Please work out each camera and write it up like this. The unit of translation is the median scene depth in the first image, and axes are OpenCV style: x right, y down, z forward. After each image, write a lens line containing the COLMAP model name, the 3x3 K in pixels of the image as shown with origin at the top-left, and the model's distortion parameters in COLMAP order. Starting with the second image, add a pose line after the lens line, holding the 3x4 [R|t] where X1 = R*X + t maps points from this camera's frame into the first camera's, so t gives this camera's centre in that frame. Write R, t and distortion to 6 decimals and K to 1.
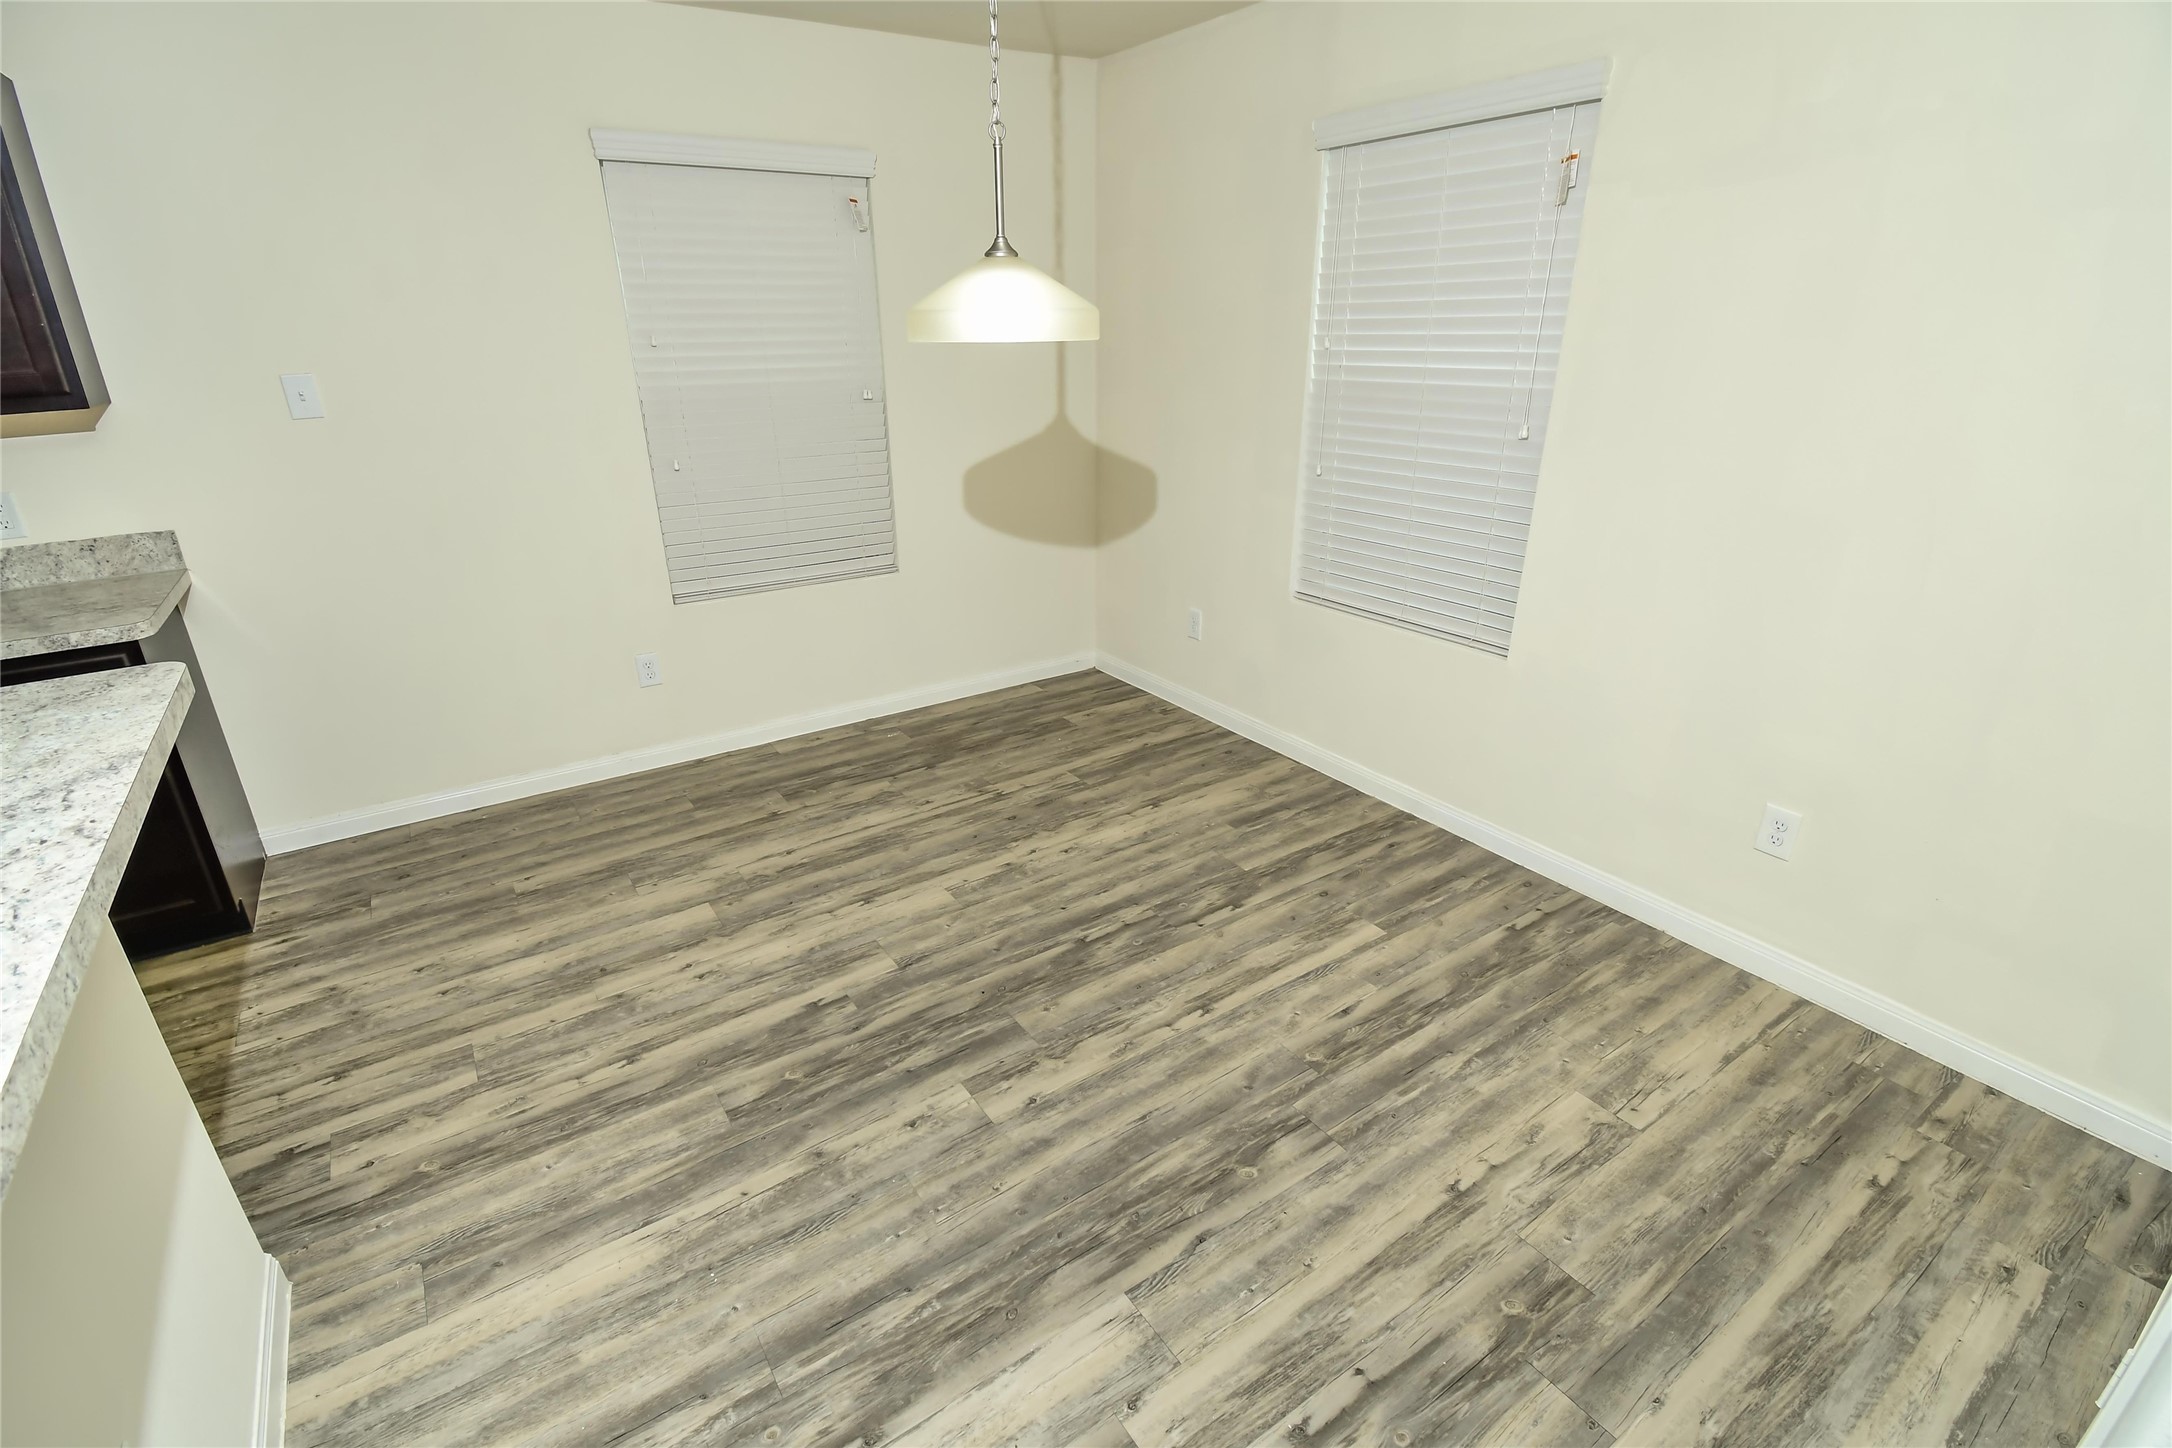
lens RADIAL K [[1019.9, 0, 1086.0], [0, 1019.9, 724.0], [0, 0, 1]] dist [0.028116, -0.030741]
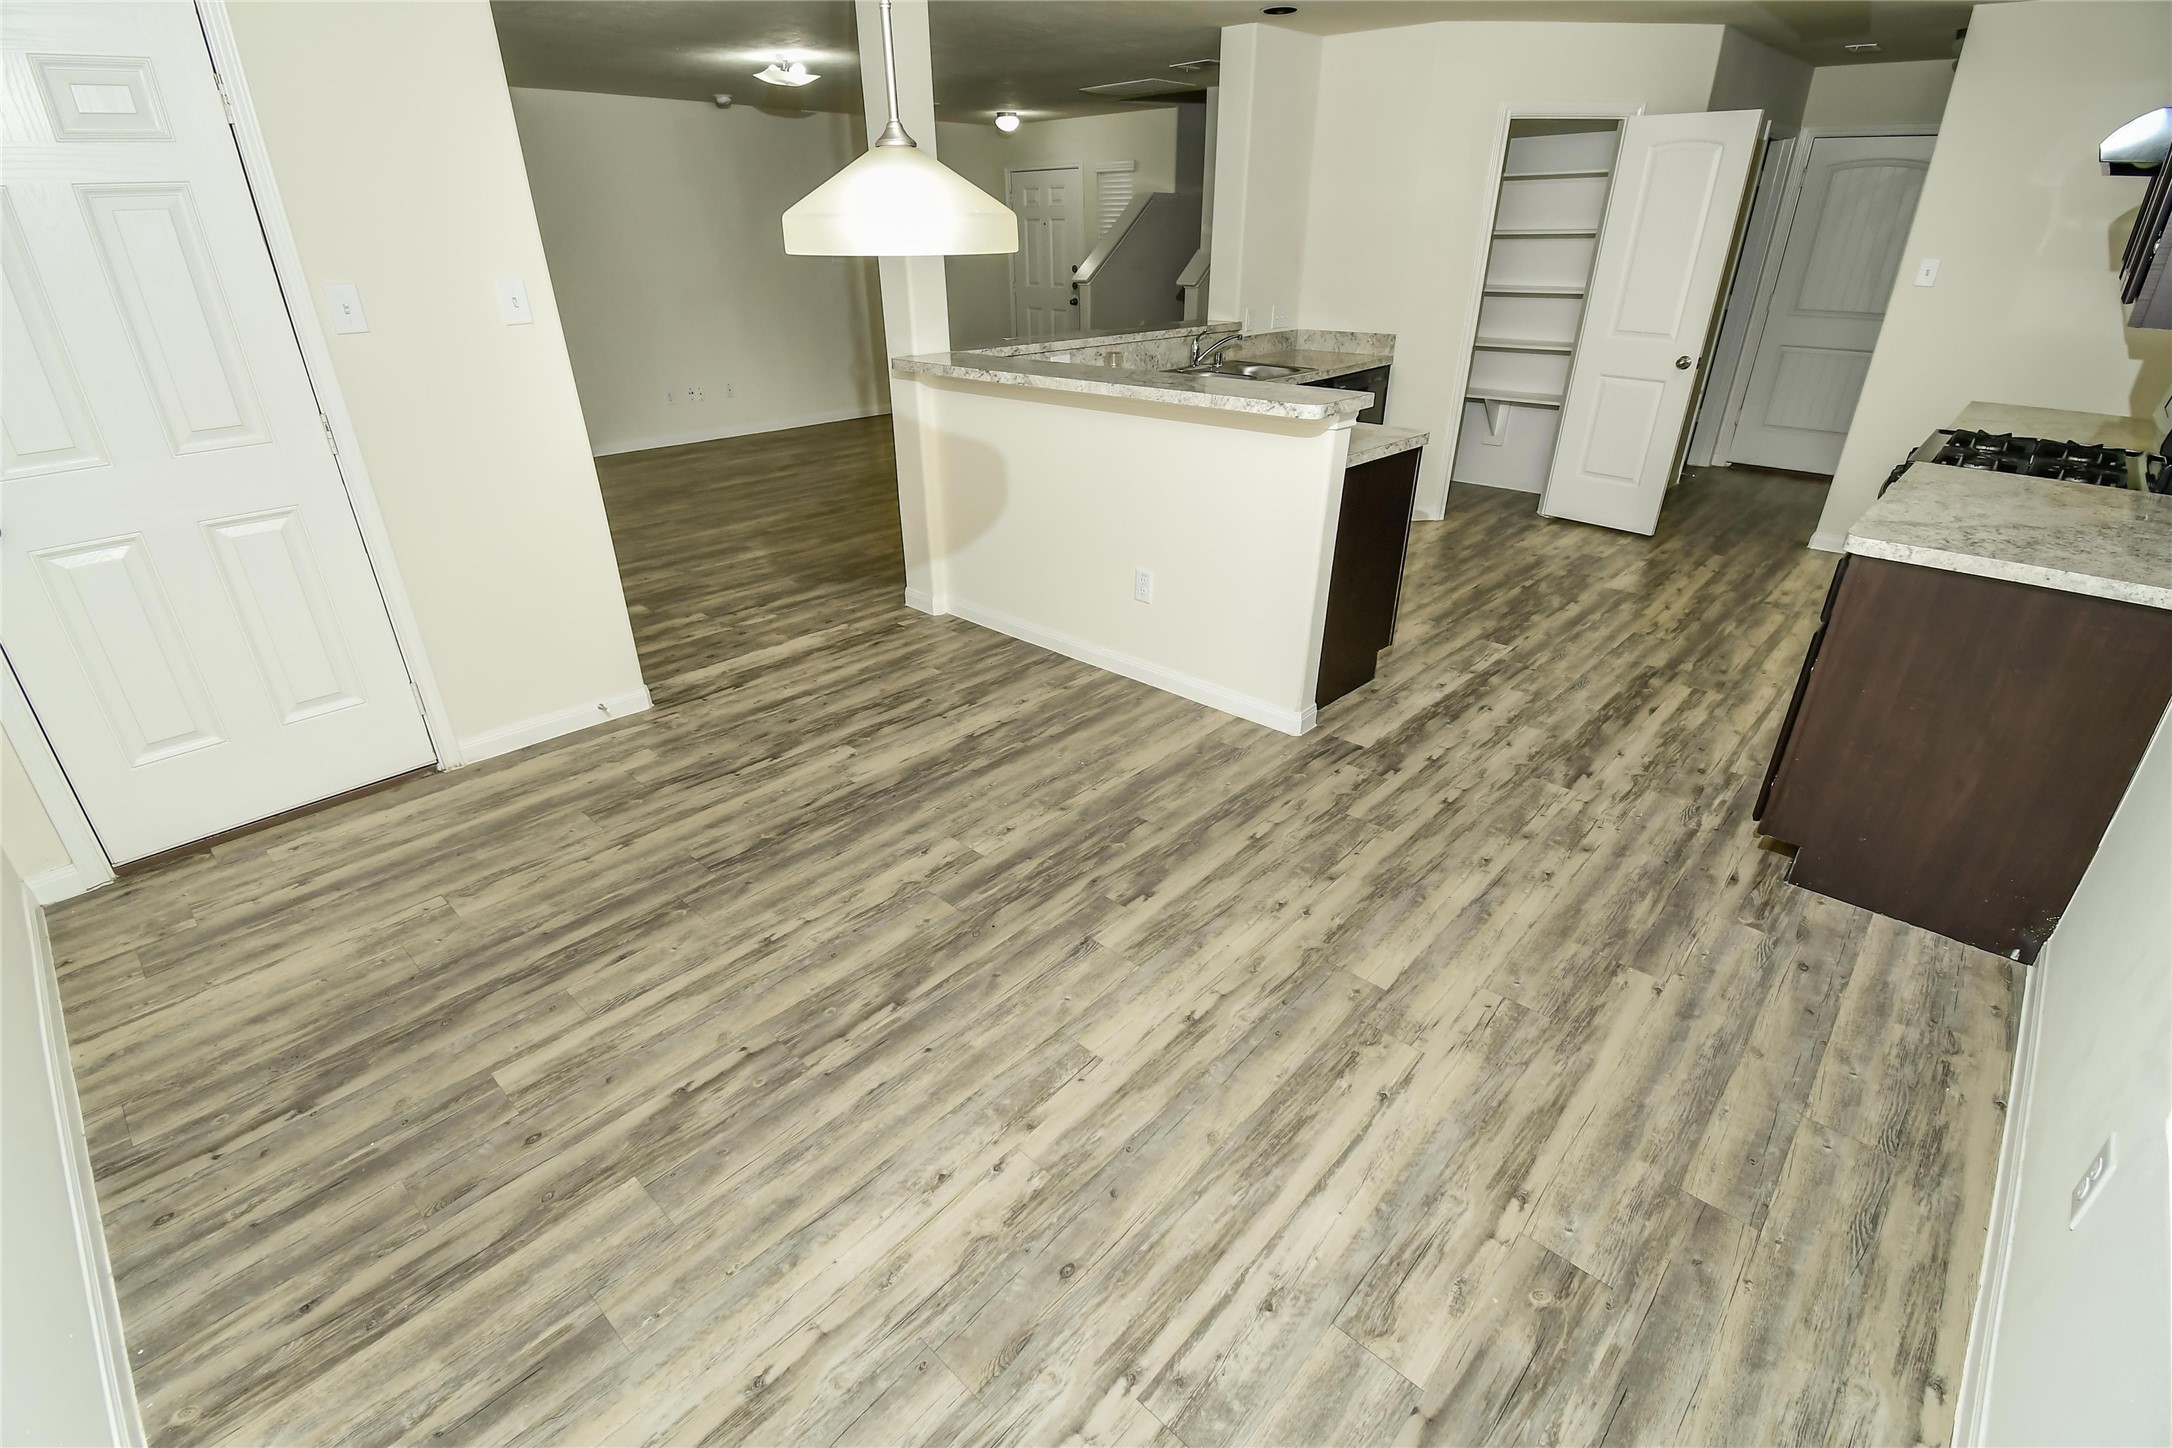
lens RADIAL K [[1019.9, 0, 1086.0], [0, 1019.9, 724.0], [0, 0, 1]] dist [0.028116, -0.030741]
pose [[-0.976177, 0.109786, -0.187149, -0.023818], [-0.063098, 0.681622, 0.728978, -0.604817], [0.207597, 0.723421, -0.658457, 1.531111]]
